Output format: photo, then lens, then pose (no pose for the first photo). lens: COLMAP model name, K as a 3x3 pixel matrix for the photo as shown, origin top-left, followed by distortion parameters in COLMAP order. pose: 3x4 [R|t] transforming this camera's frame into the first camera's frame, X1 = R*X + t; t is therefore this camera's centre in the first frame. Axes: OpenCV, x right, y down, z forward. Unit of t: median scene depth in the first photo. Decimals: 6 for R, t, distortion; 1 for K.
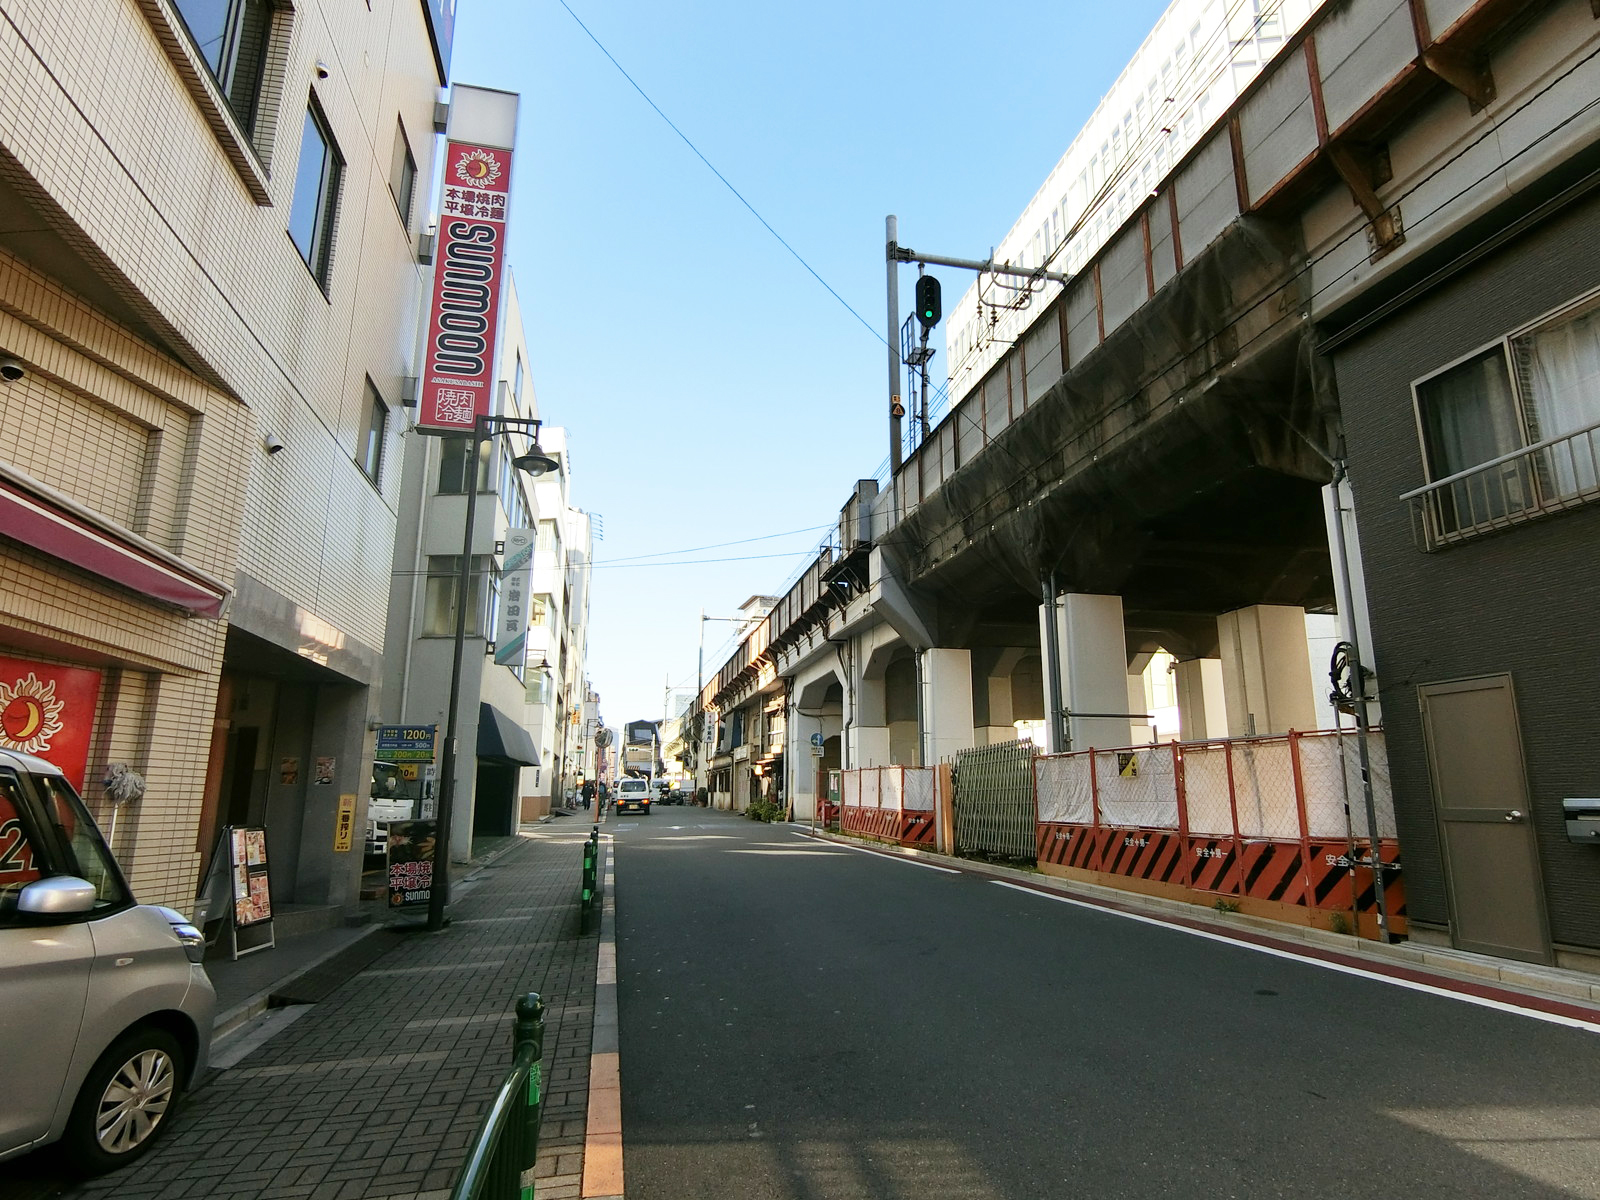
lens RADIAL K [[884.6, 0, 804.4], [0, 884.6, 607.9], [0, 0, 1]] dist [-0.001071, -0.010547]
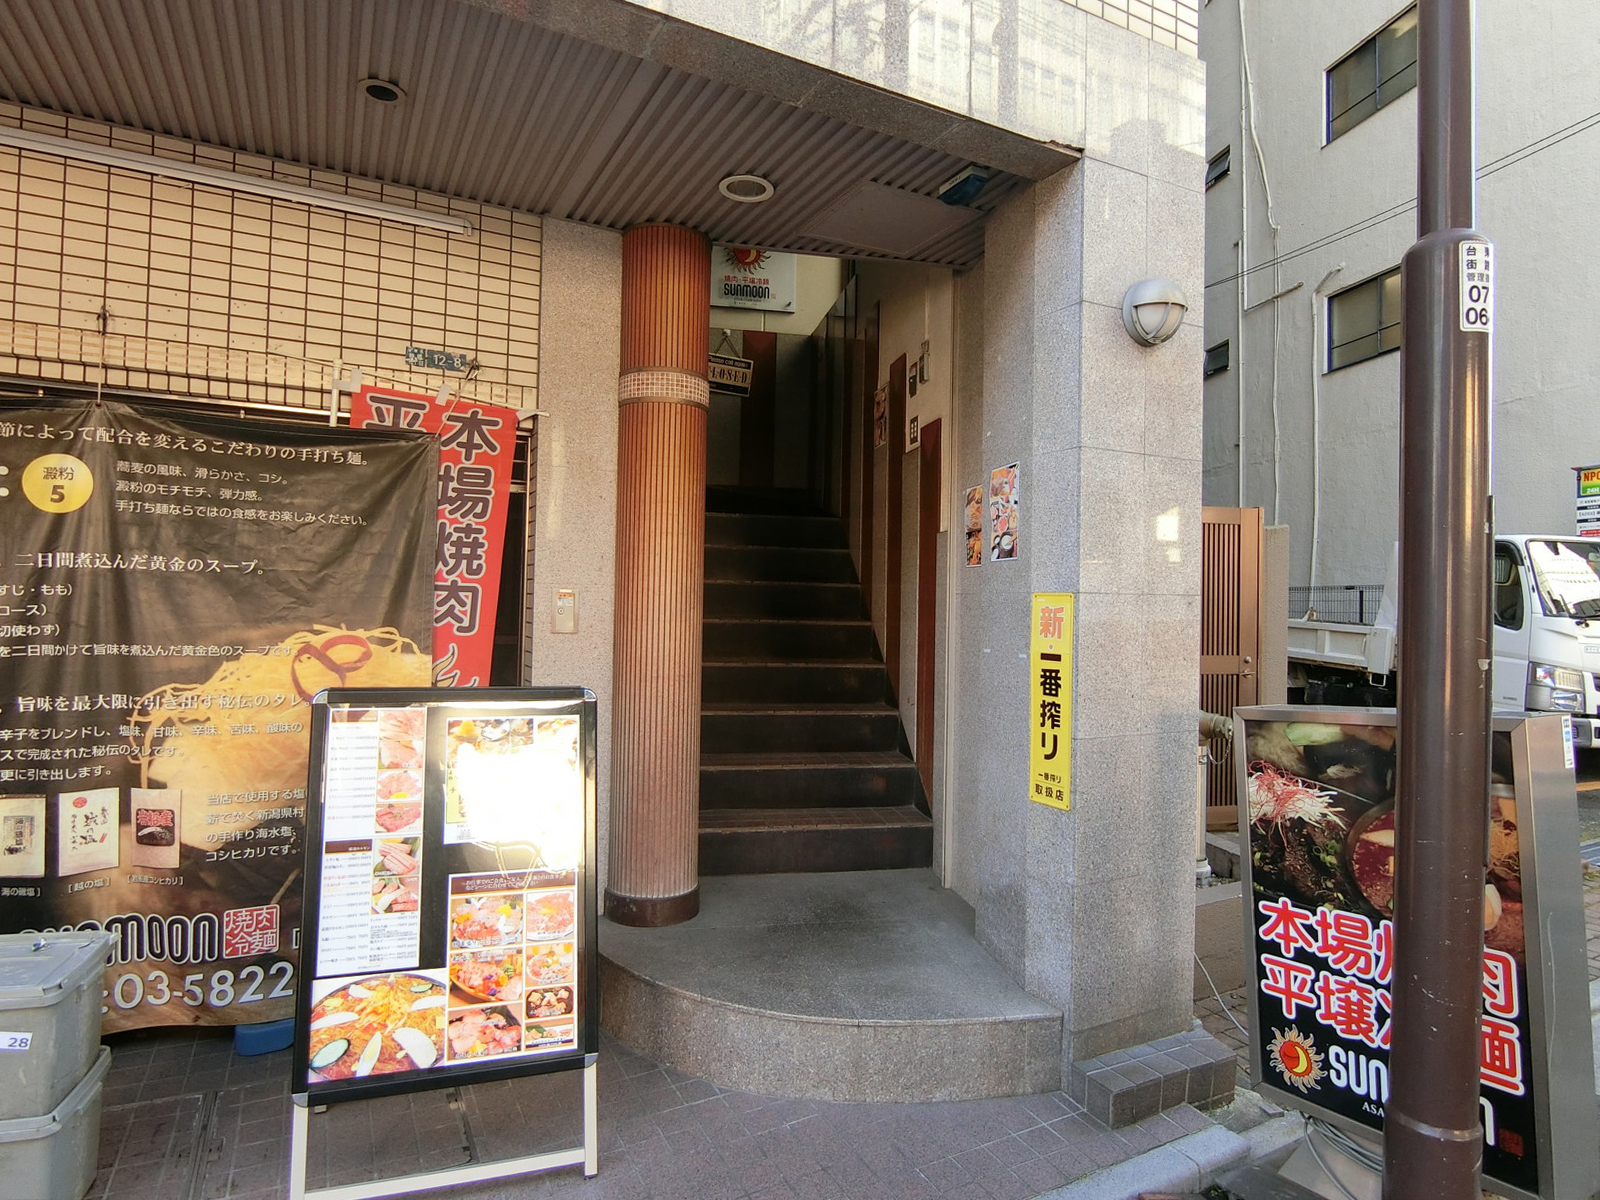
lens RADIAL K [[884.6, 0, 804.4], [0, 884.6, 607.9], [0, 0, 1]] dist [-0.001071, -0.010547]
pose [[0.281657, -0.000899, -0.959515, -0.436267], [0.177999, 0.982691, 0.051329, 0.285430], [0.942860, -0.185249, 0.276942, 1.293256]]
